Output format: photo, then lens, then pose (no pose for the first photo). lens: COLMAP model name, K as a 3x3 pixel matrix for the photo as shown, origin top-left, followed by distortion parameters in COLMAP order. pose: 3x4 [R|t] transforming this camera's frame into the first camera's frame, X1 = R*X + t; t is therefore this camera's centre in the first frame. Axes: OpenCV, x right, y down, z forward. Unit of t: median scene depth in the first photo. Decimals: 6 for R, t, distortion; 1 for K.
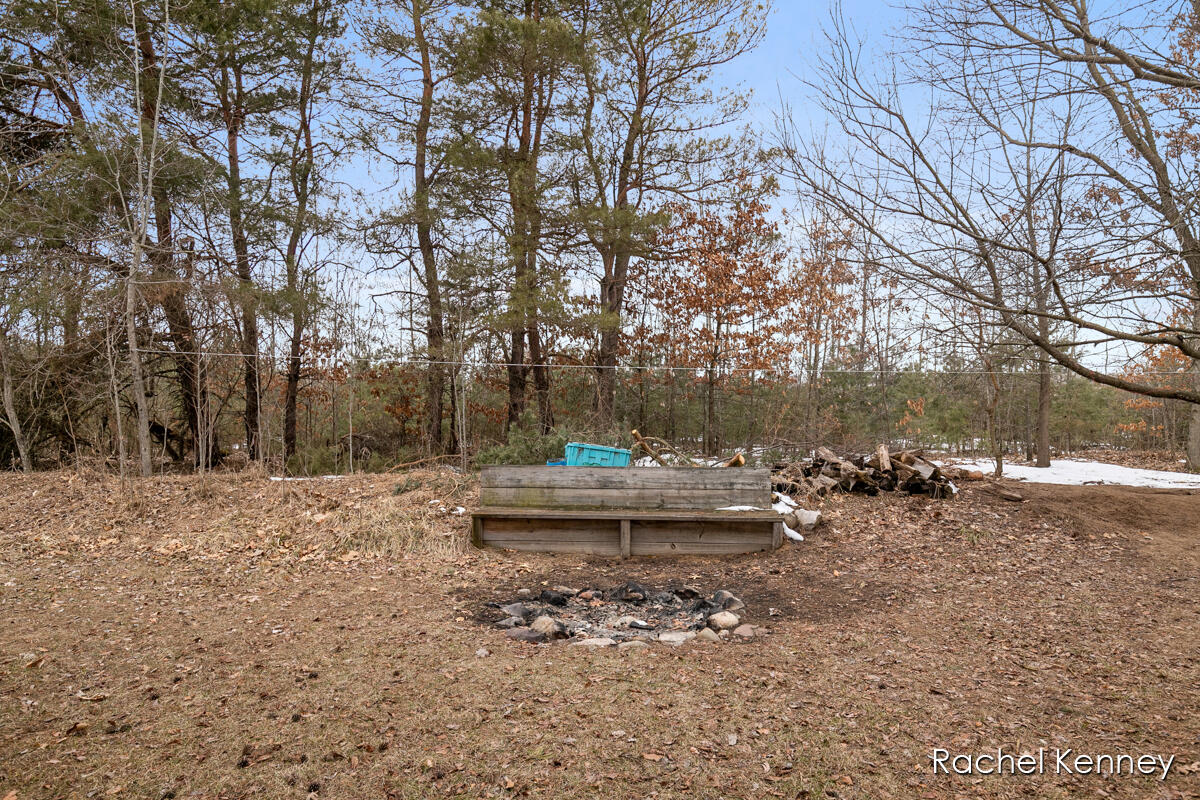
lens RADIAL K [[758.2, 0, 602.1], [0, 758.2, 400.4], [0, 0, 1]] dist [0.001354, 0.000080]
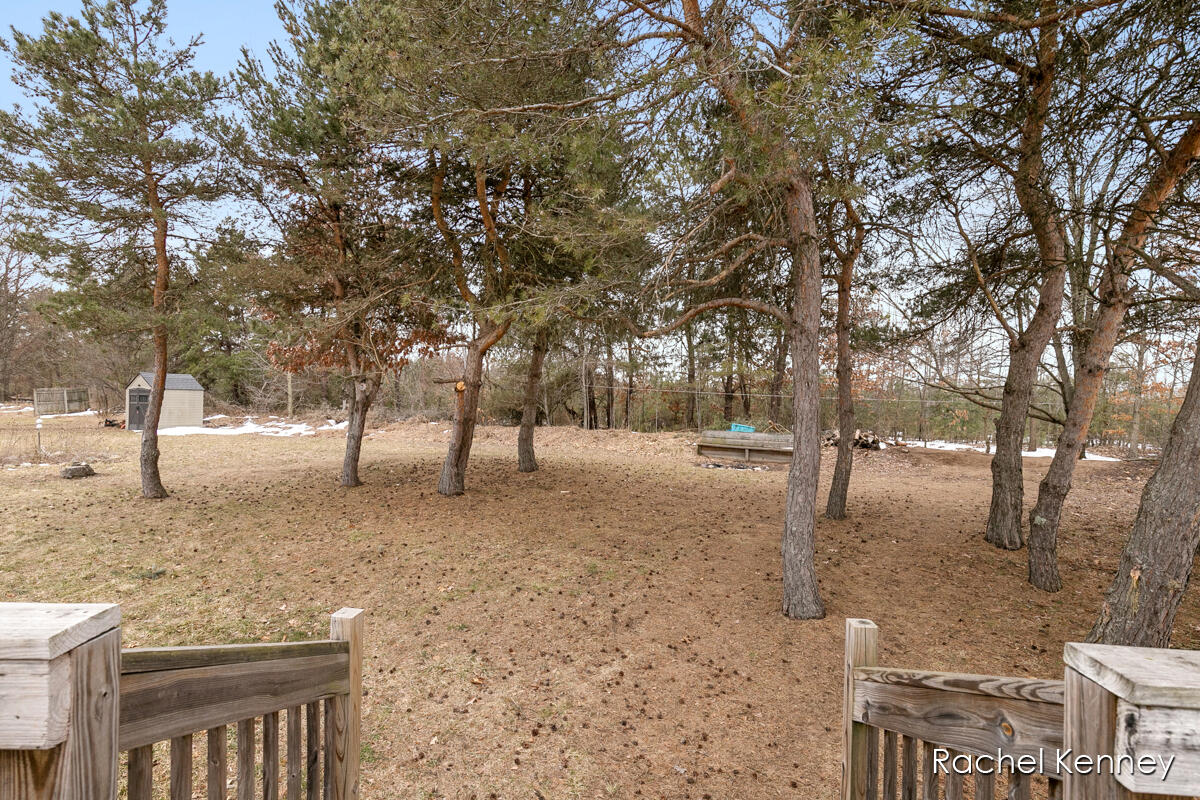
lens RADIAL K [[558.2, 0, 601.5], [0, 558.2, 402.4], [0, 0, 1]] dist [-0.000218, 0.000001]
pose [[0.926587, 0.028888, -0.374969, 0.292428], [-0.025693, 0.999578, 0.013518, -0.041629], [0.375202, -0.002892, 0.926939, -1.179808]]
